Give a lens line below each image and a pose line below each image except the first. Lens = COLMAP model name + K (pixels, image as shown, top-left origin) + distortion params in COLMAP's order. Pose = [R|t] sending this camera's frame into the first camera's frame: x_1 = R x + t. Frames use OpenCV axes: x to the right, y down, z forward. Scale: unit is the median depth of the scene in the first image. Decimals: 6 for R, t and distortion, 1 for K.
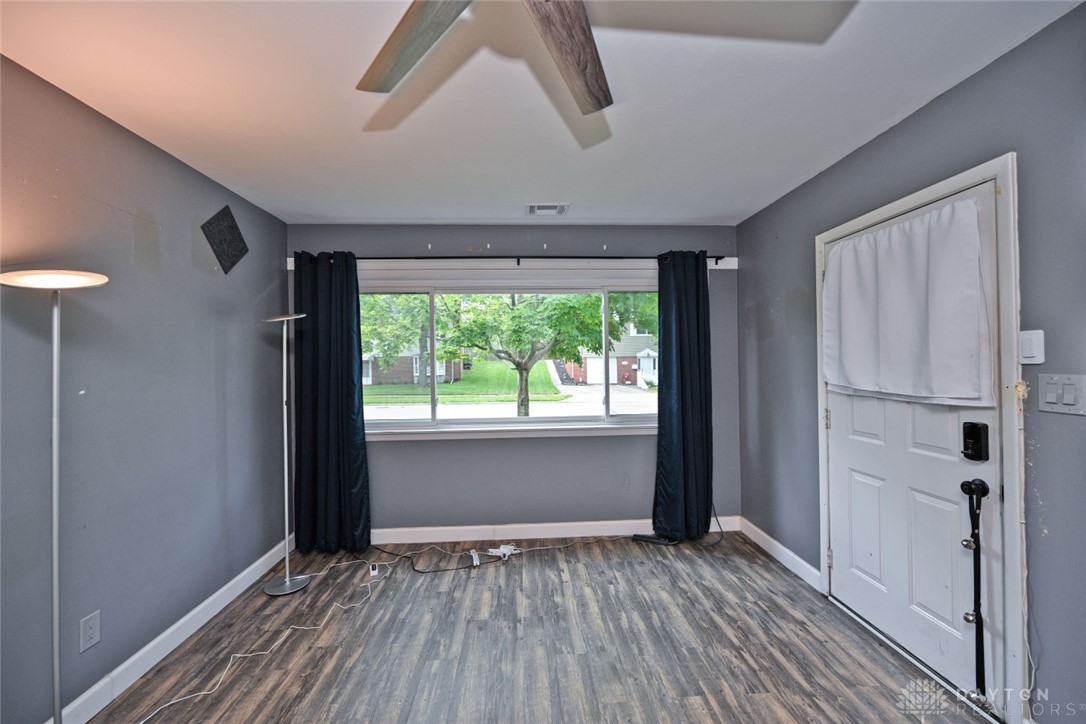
lens RADIAL K [[432.7, 0, 546.2], [0, 432.7, 361.1], [0, 0, 1]] dist [0.000093, 0.000101]
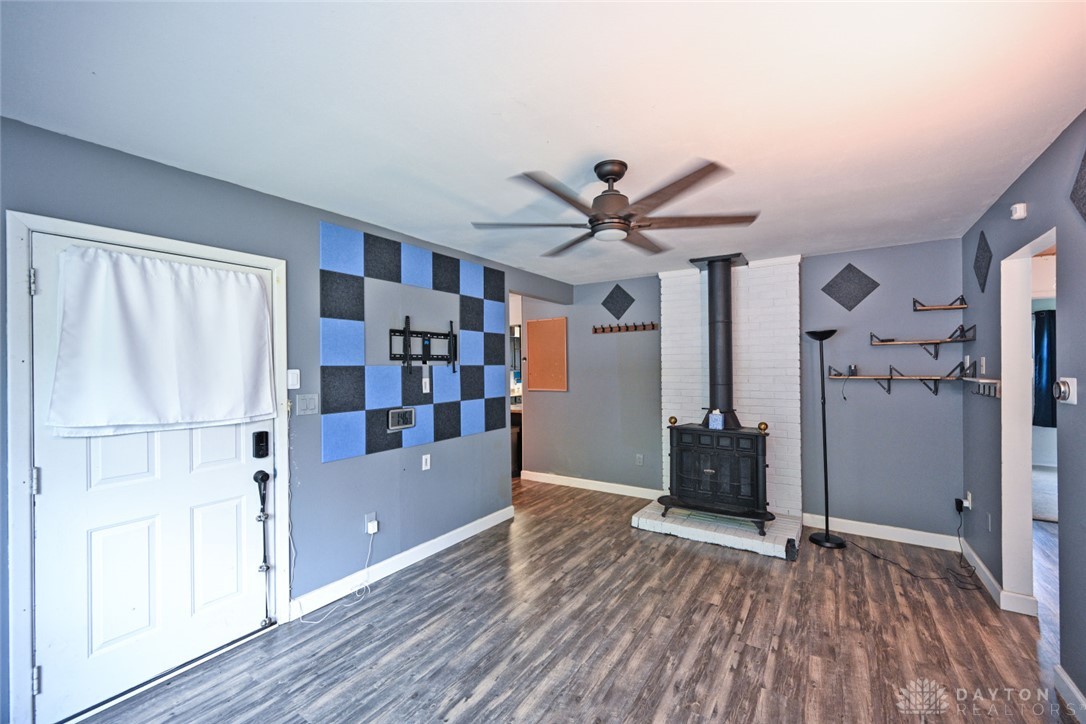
lens RADIAL K [[432.7, 0, 546.2], [0, 432.7, 361.1], [0, 0, 1]] dist [0.000093, 0.000101]
pose [[-0.796376, 0.030212, 0.604047, -0.425362], [0.019754, 0.999518, -0.023947, -0.025565], [-0.604479, -0.007138, -0.796589, 1.042560]]
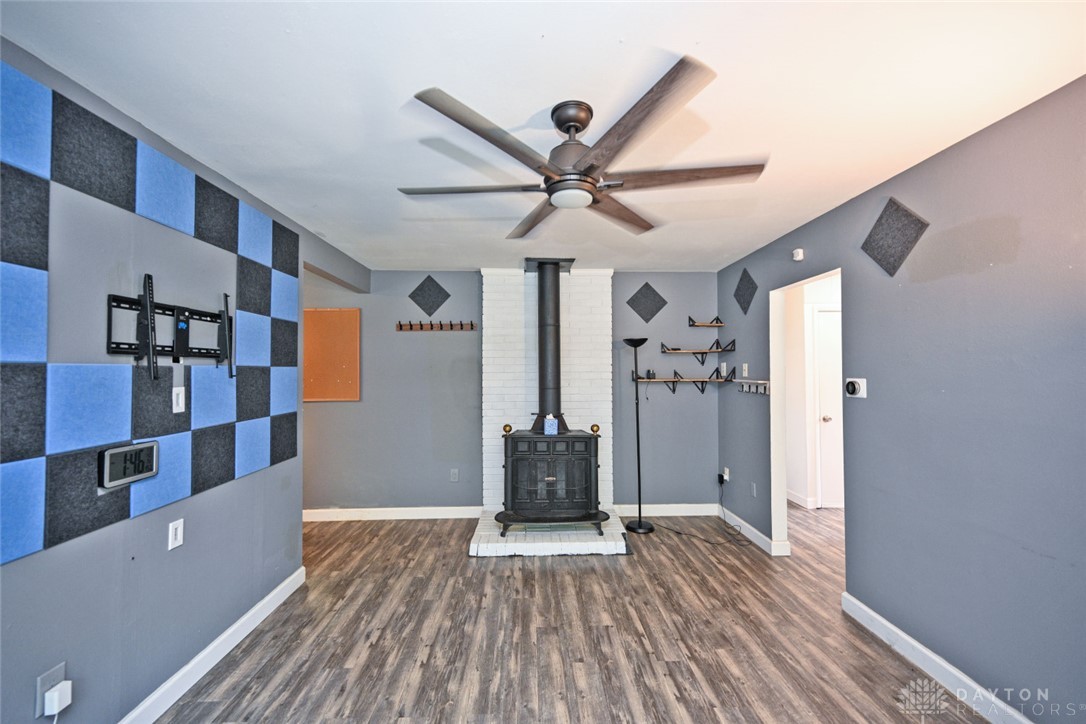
lens RADIAL K [[426.0, 0, 540.5], [0, 426.0, 358.5], [0, 0, 1]] dist [-0.000325, -0.000099]
pose [[-0.999128, 0.020507, 0.036380, 0.008922], [0.019405, 0.999350, -0.030395, -0.027788], [-0.036979, -0.029663, -0.998876, 0.937159]]
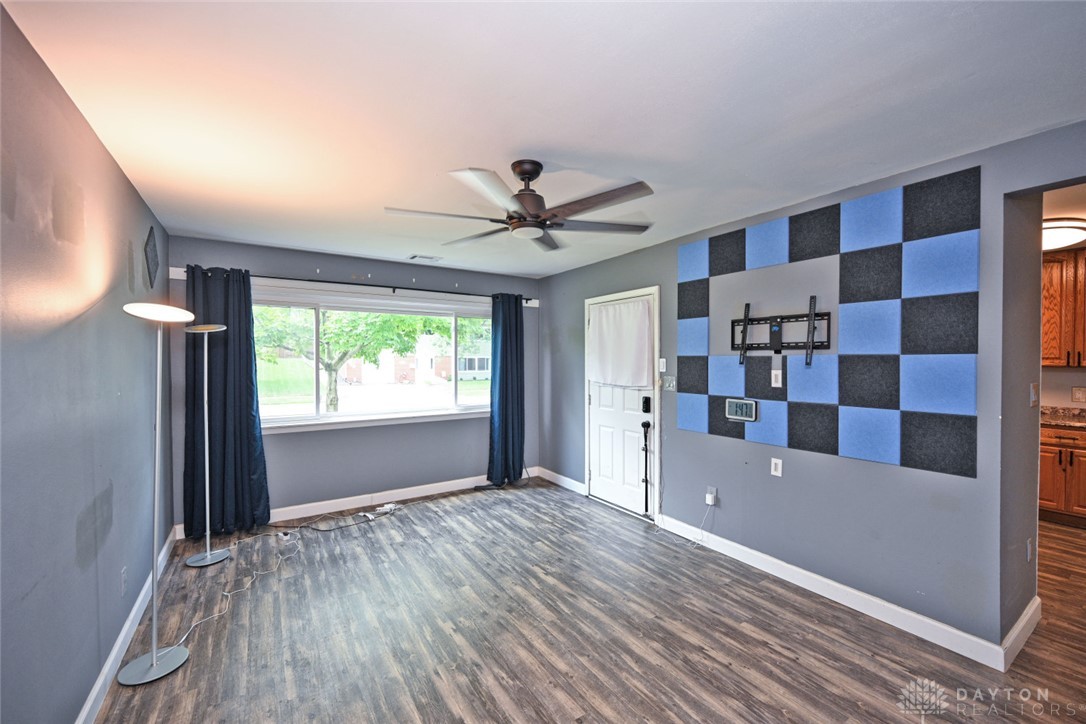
lens RADIAL K [[432.7, 0, 546.2], [0, 432.7, 361.1], [0, 0, 1]] dist [0.000093, 0.000101]
pose [[0.865950, 0.011159, 0.500005, -0.426285], [-0.012666, 0.999920, -0.000381, -0.027850], [-0.499969, -0.006003, 0.866022, -0.494425]]
